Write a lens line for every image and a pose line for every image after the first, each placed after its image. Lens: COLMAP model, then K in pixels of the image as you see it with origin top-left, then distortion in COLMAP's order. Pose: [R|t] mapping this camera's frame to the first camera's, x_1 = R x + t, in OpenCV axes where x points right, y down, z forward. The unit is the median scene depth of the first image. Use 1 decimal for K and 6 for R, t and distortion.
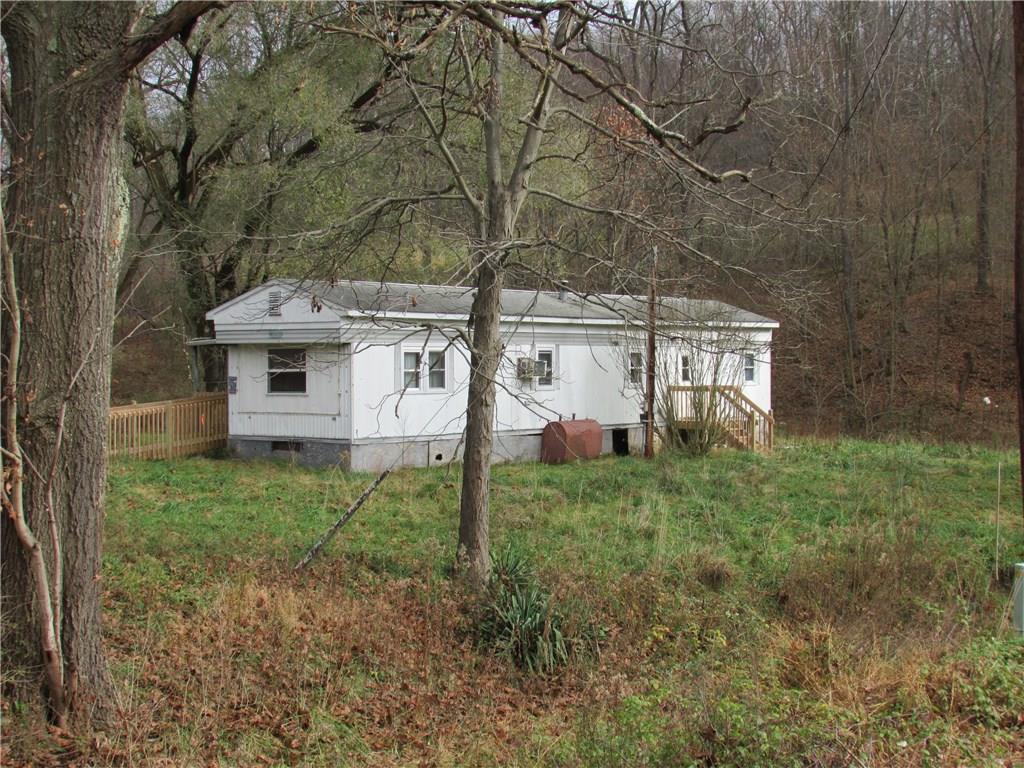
lens RADIAL K [[1677.8, 0, 509.8], [0, 1677.8, 384.7], [0, 0, 1]] dist [-0.015867, 0.000000]
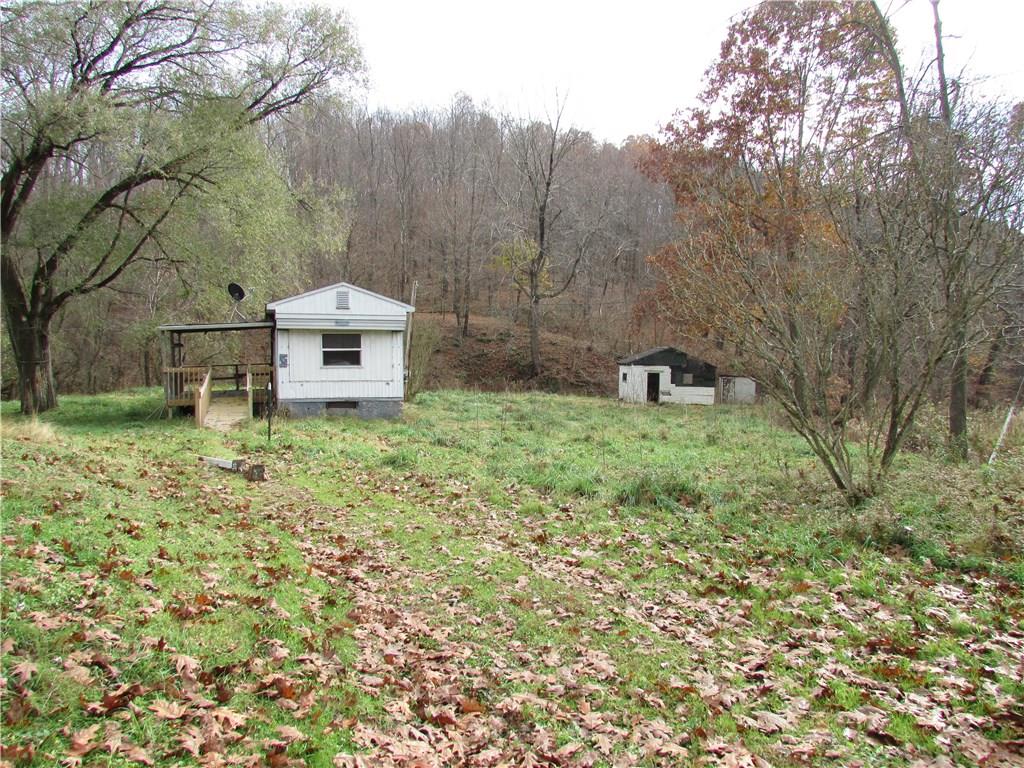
lens RADIAL K [[732.1, 0, 513.3], [0, 732.1, 381.6], [0, 0, 1]] dist [-0.027309, 0.003070]
pose [[0.570224, -0.027356, 0.821033, -0.540902], [0.000068, 0.999447, 0.033253, -0.002058], [-0.821489, -0.018906, 0.569911, 0.543555]]
